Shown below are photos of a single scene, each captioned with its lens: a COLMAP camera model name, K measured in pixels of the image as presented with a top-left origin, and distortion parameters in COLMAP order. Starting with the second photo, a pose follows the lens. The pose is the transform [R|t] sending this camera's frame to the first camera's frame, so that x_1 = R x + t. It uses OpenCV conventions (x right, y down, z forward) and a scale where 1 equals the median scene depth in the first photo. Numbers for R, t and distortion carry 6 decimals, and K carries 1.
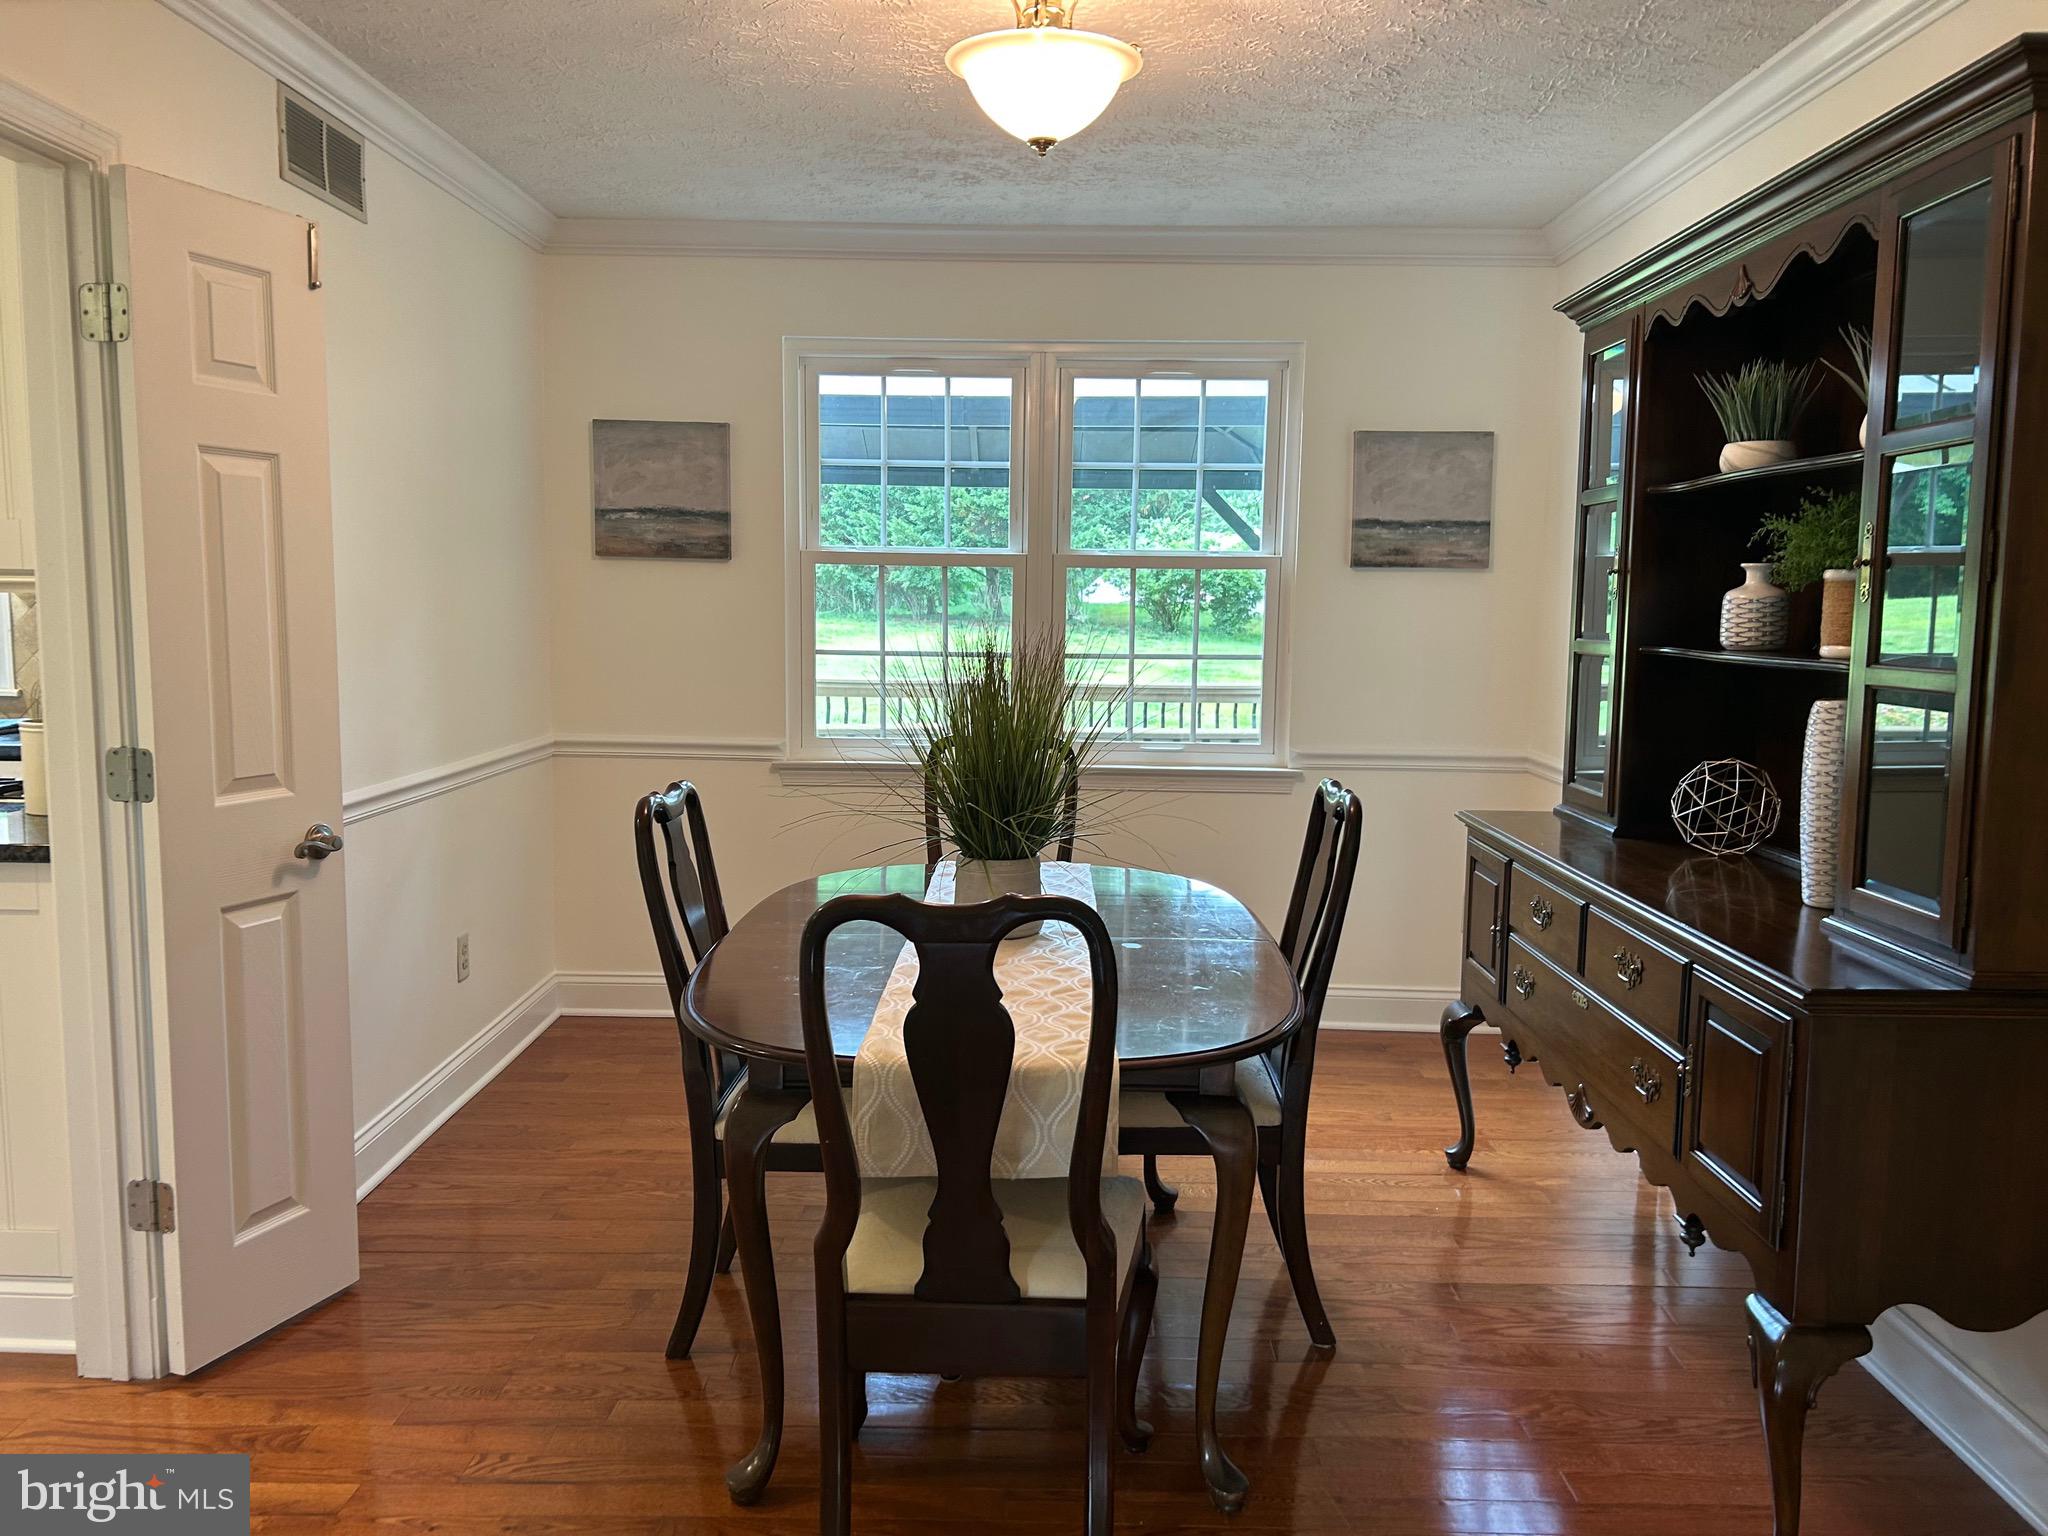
lens RADIAL K [[1531.4, 0, 1032.4], [0, 1531.4, 769.9], [0, 0, 1]] dist [0.044340, -0.054921]
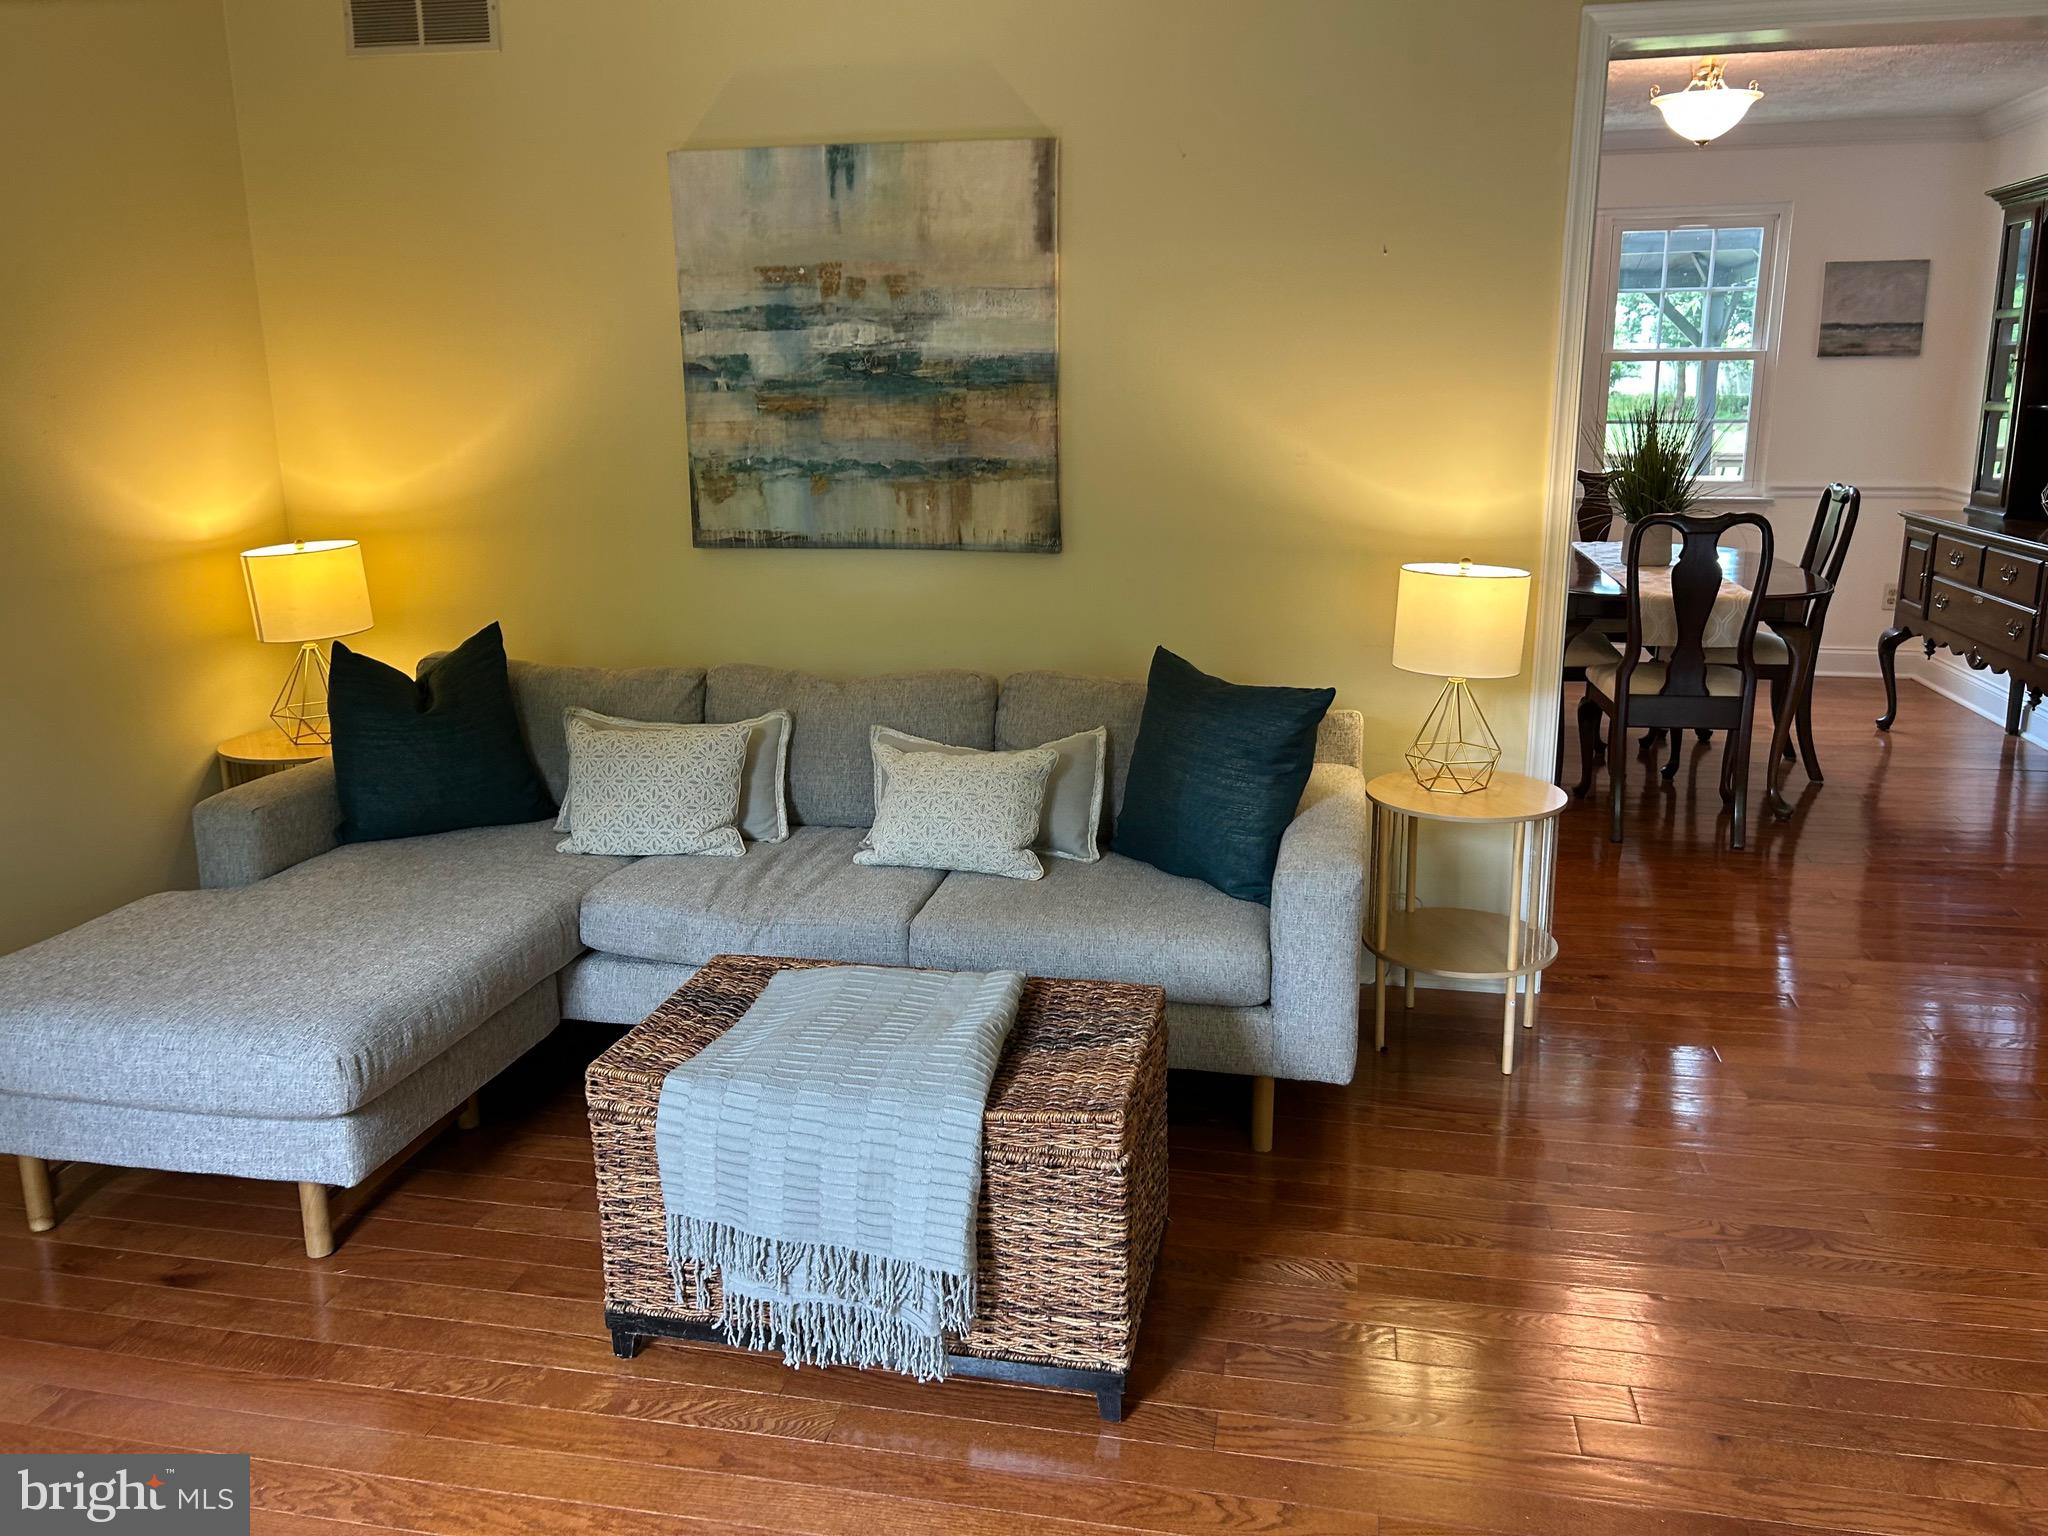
lens RADIAL K [[1531.4, 0, 1027.4], [0, 1531.4, 746.2], [0, 0, 1]] dist [0.044340, -0.054921]
pose [[0.981171, 0.020184, -0.192084, -0.247619], [0.002609, 0.993049, 0.117674, 0.063037], [0.193124, -0.115959, 0.974298, -0.641286]]
